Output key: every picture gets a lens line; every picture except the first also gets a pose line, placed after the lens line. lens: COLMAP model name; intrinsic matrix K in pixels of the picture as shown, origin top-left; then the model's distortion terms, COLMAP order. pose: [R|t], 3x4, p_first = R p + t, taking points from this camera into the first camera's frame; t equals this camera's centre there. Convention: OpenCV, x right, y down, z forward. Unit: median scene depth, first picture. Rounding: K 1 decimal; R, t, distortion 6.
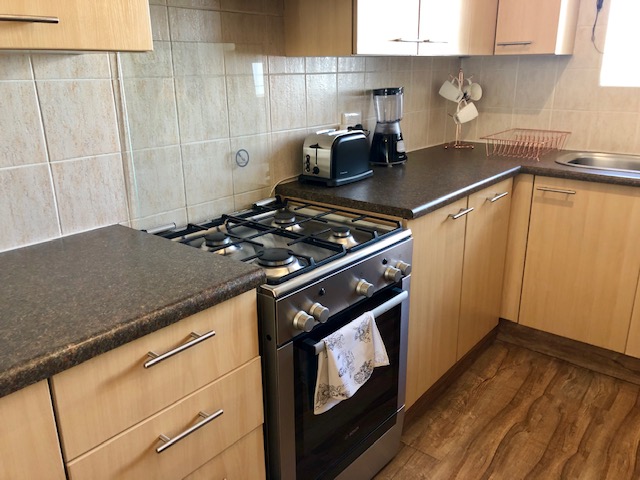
lens RADIAL K [[530.7, 0, 320.9], [0, 530.7, 241.1], [0, 0, 1]] dist [0.005482, 0.000909]
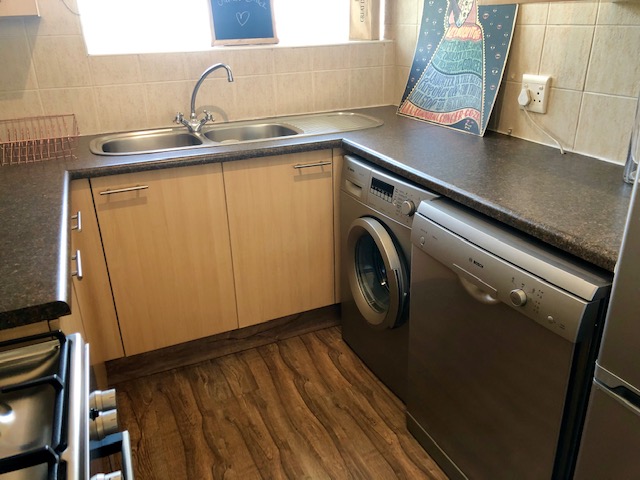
lens RADIAL K [[530.7, 0, 319.9], [0, 530.7, 237.0], [0, 0, 1]] dist [0.005482, 0.000909]
pose [[0.455140, -0.350289, 0.818624, -0.102531], [0.304304, 0.925204, 0.226707, -0.119439], [-0.836807, 0.145927, 0.527692, 0.335901]]
